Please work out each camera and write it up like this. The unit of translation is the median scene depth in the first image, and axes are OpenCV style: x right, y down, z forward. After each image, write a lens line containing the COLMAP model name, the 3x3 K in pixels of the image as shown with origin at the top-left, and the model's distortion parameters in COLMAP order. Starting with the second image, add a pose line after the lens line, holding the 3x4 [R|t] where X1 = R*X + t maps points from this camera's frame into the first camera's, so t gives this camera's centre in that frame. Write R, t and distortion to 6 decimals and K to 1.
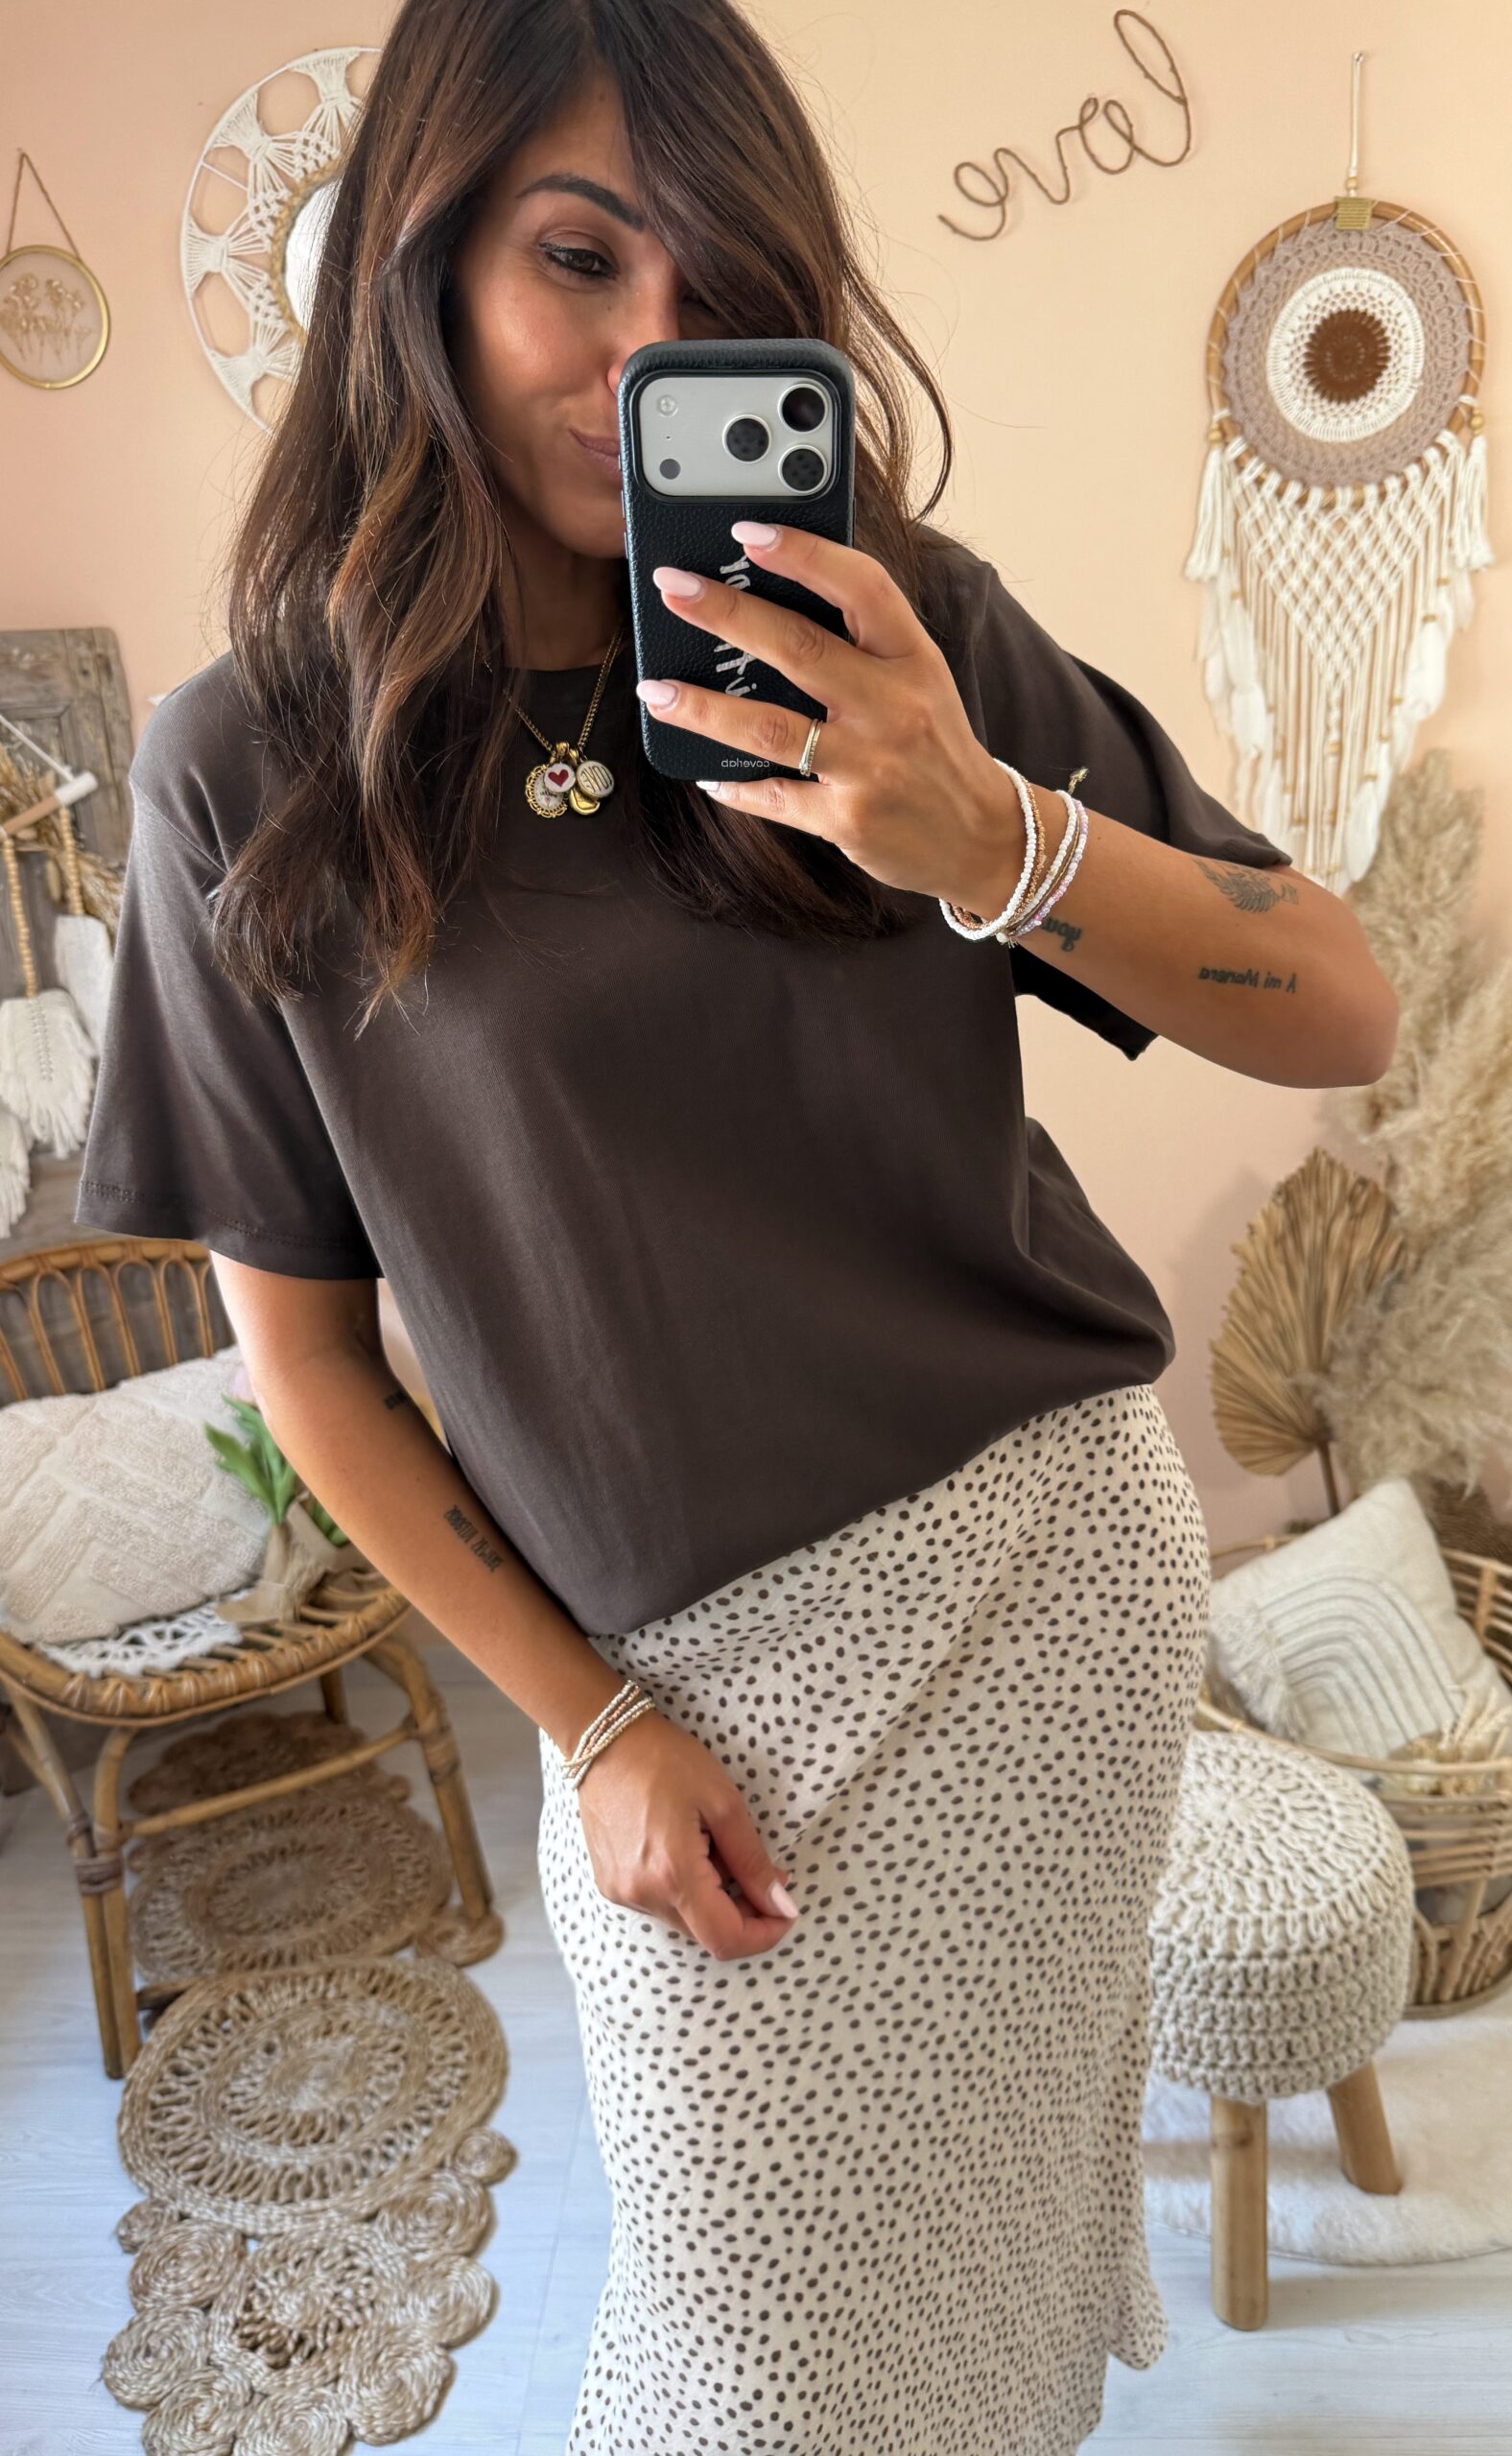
lens RADIAL K [[1668.4, 0, 776.0], [0, 1668.4, 1252.9], [0, 0, 1]] dist [-0.008524, -0.001132]
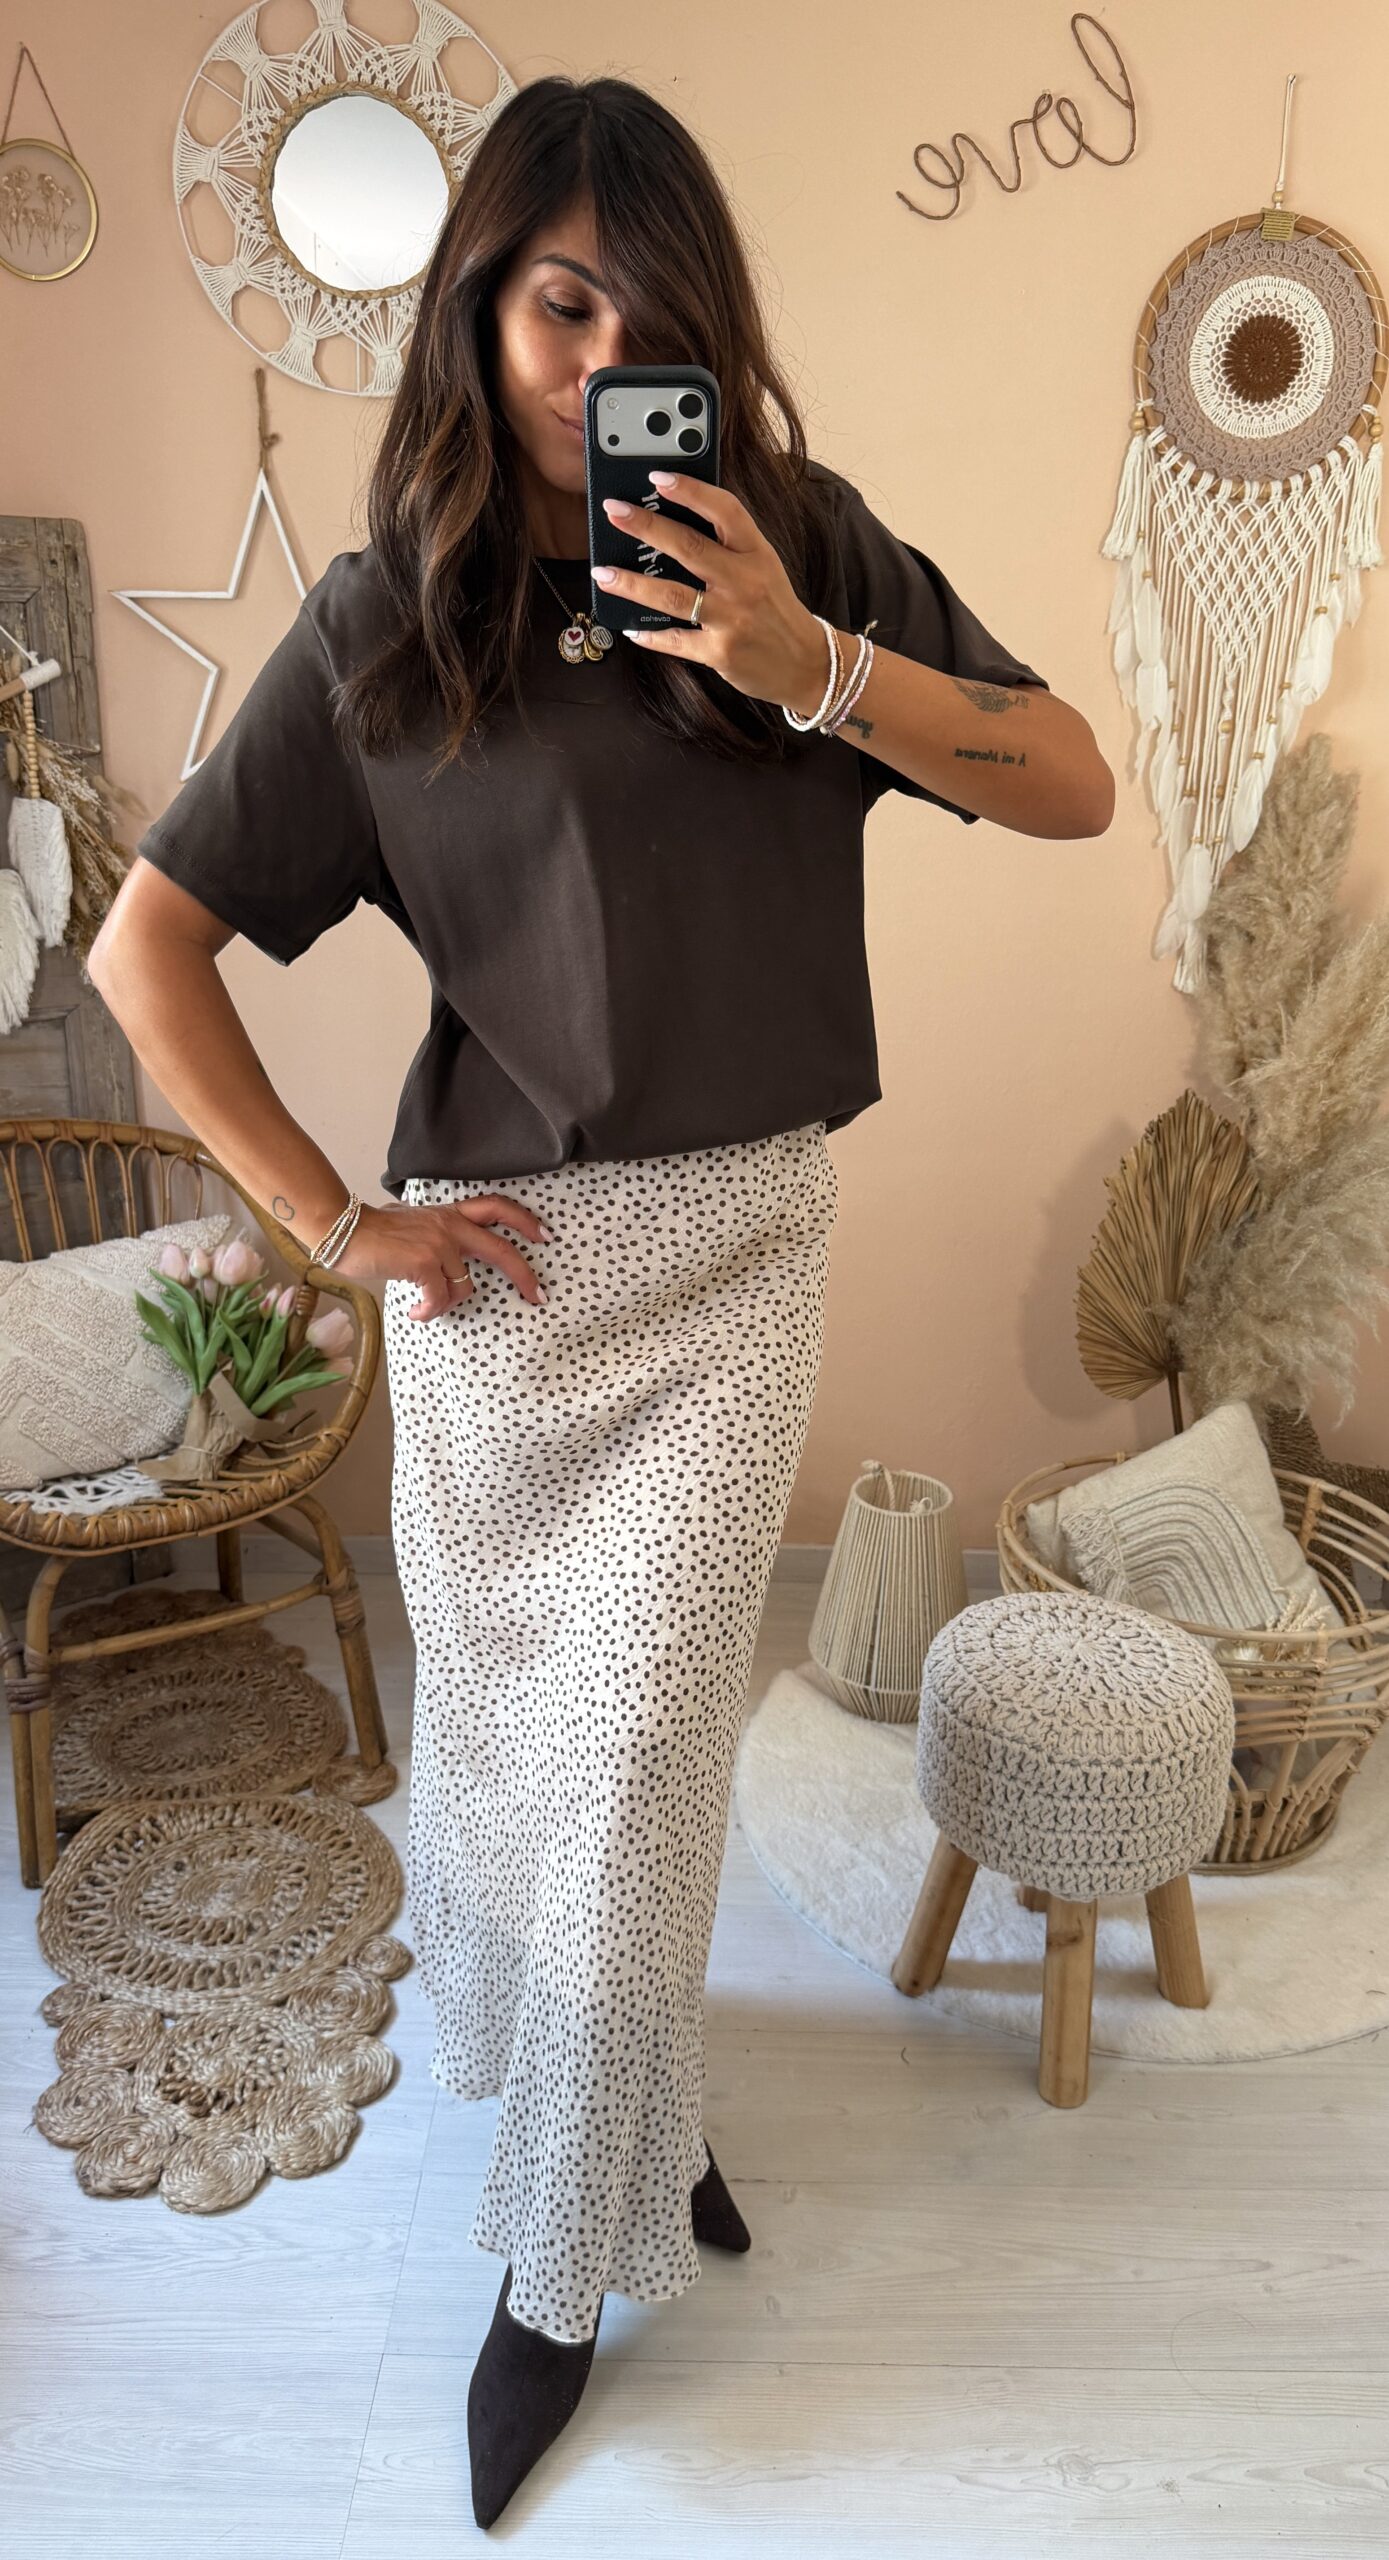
lens RADIAL K [[1714.4, 0, 717.2], [0, 1714.4, 1297.8], [0, 0, 1]] dist [0.030719, -0.038614]
pose [[0.996751, 0.055384, 0.058483, -0.043634], [-0.056715, 0.998162, 0.021359, 0.068456], [-0.057192, -0.024606, 0.998060, -0.117965]]
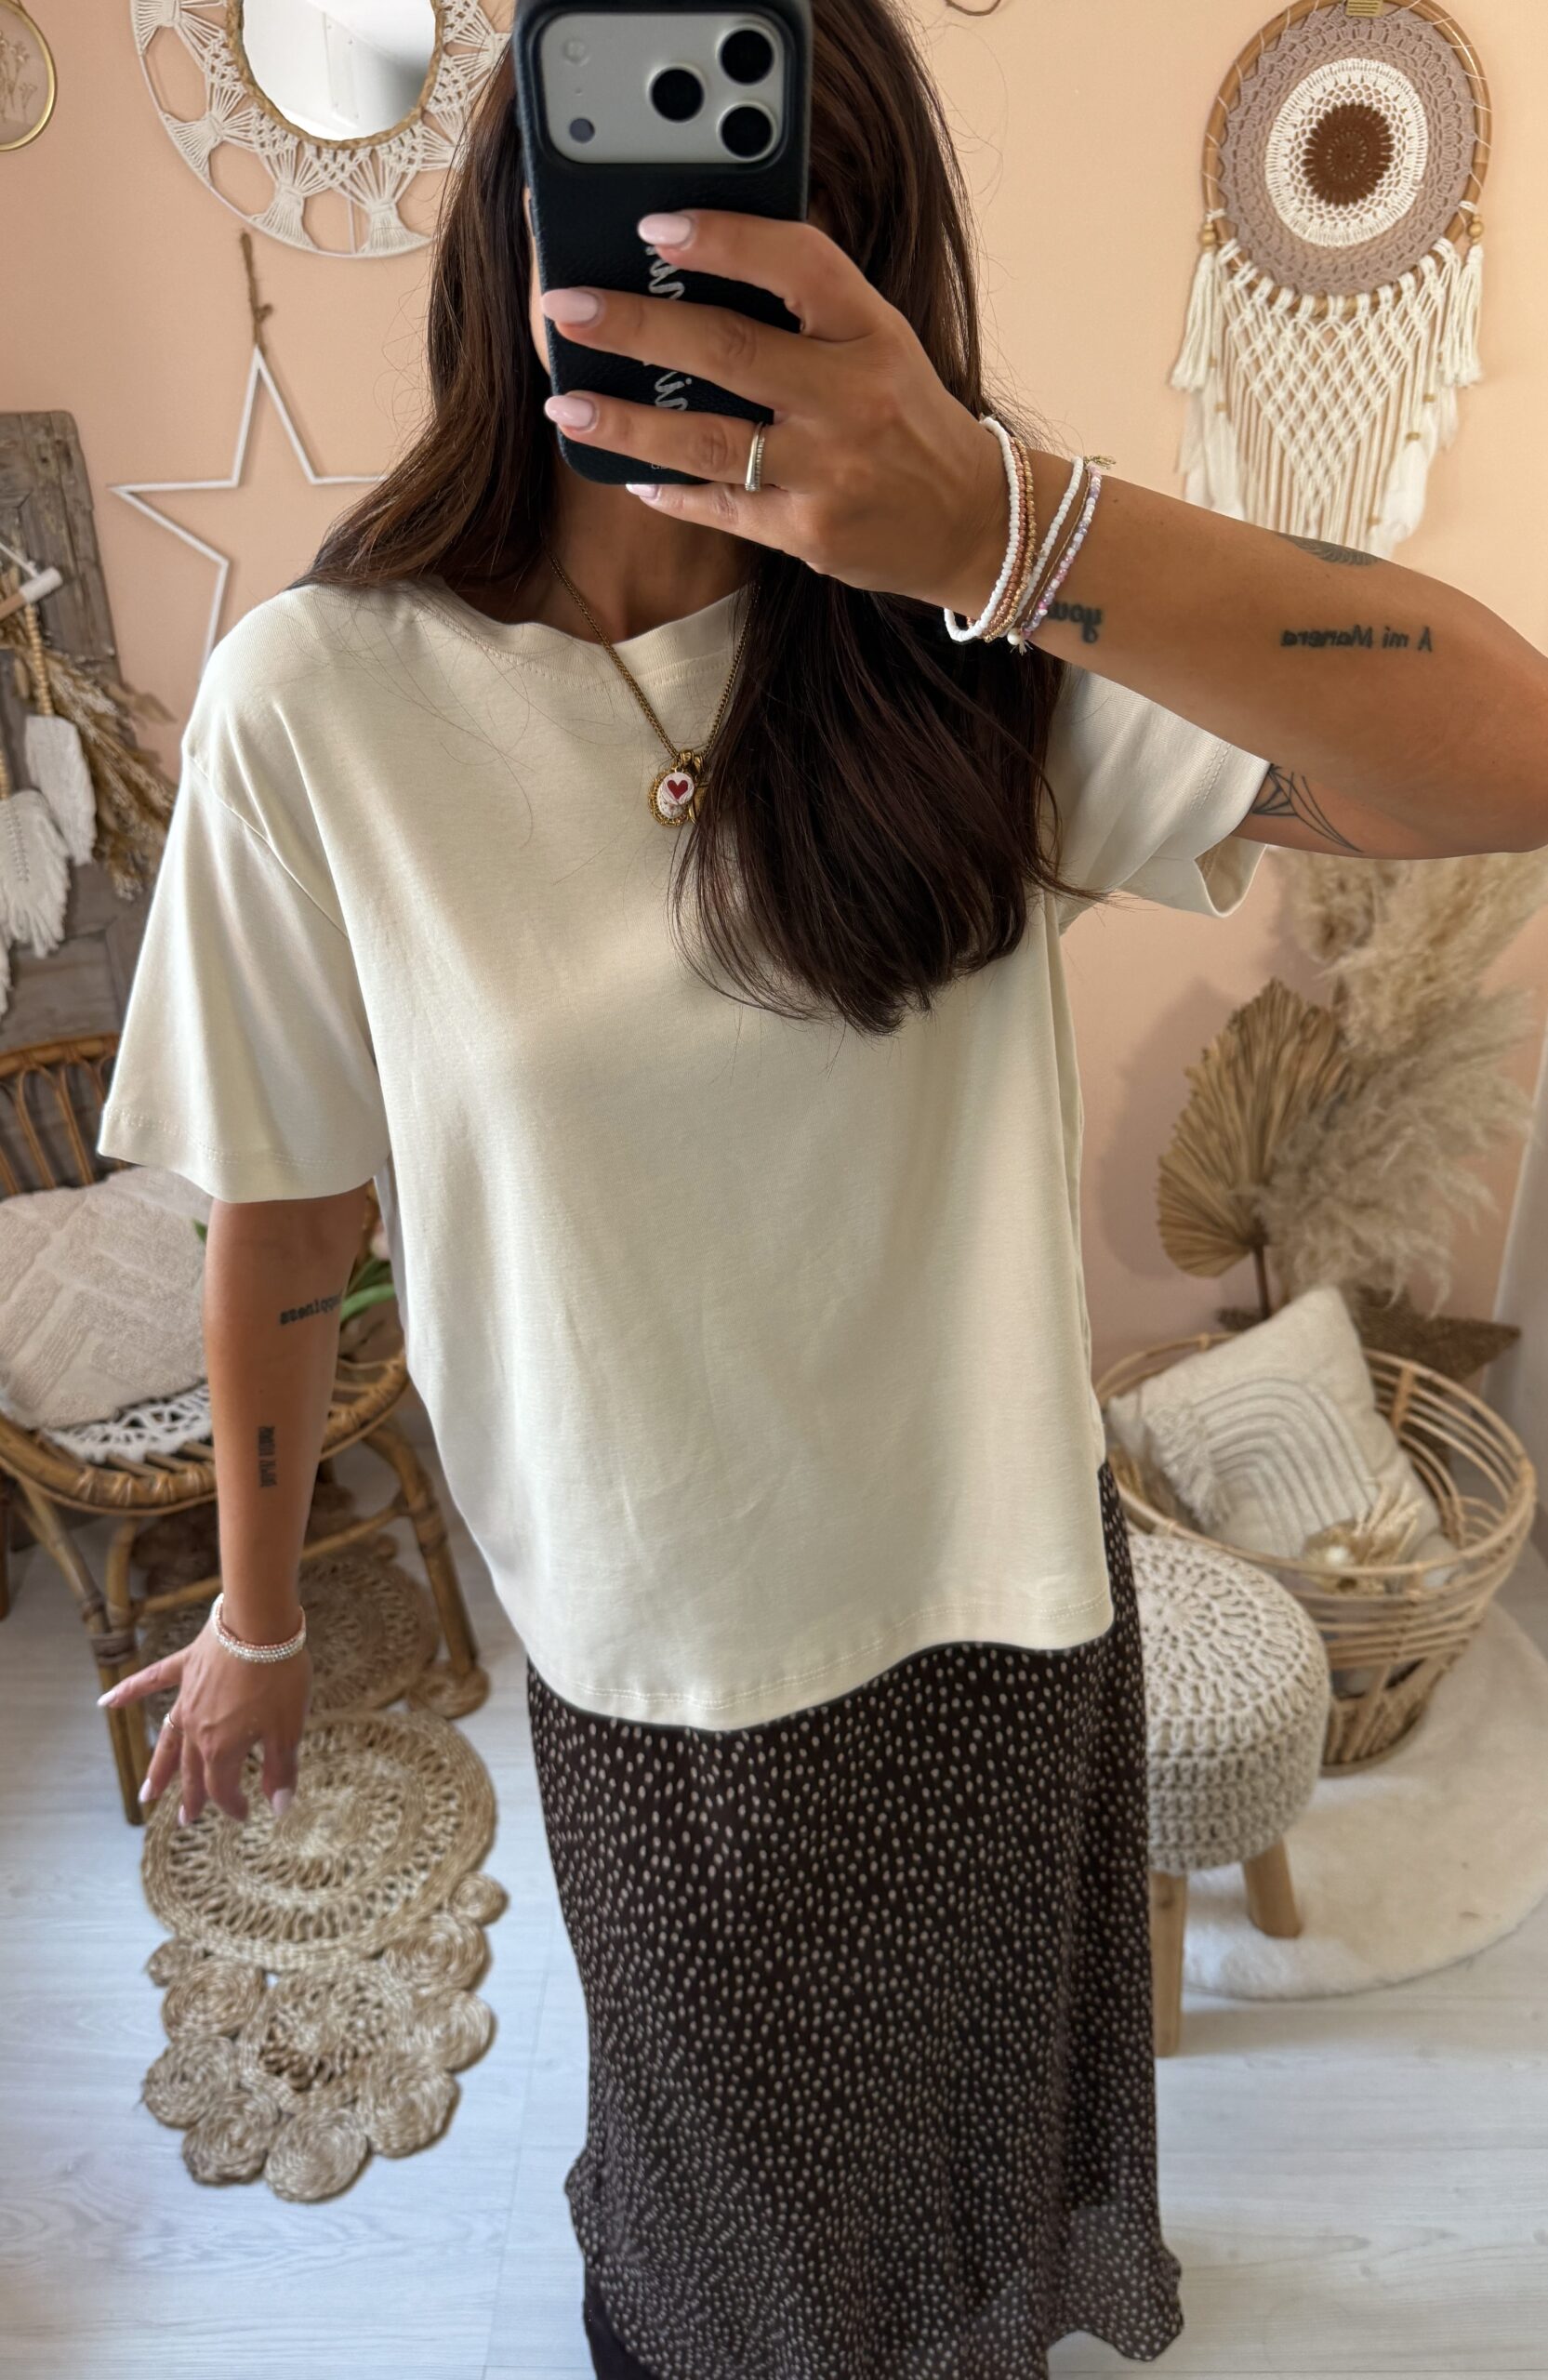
lens RADIAL K [[1624.0, 0, 749.9], [0, 1624.0, 1168.9], [0, 0, 1]] dist [-0.013995, 0.006739]
pose [[0.999639, 0.009385, 0.025165, -0.024254], [-0.012675, 0.990910, 0.133929, -0.076693], [-0.023680, -0.134200, 0.990671, -0.004787]]
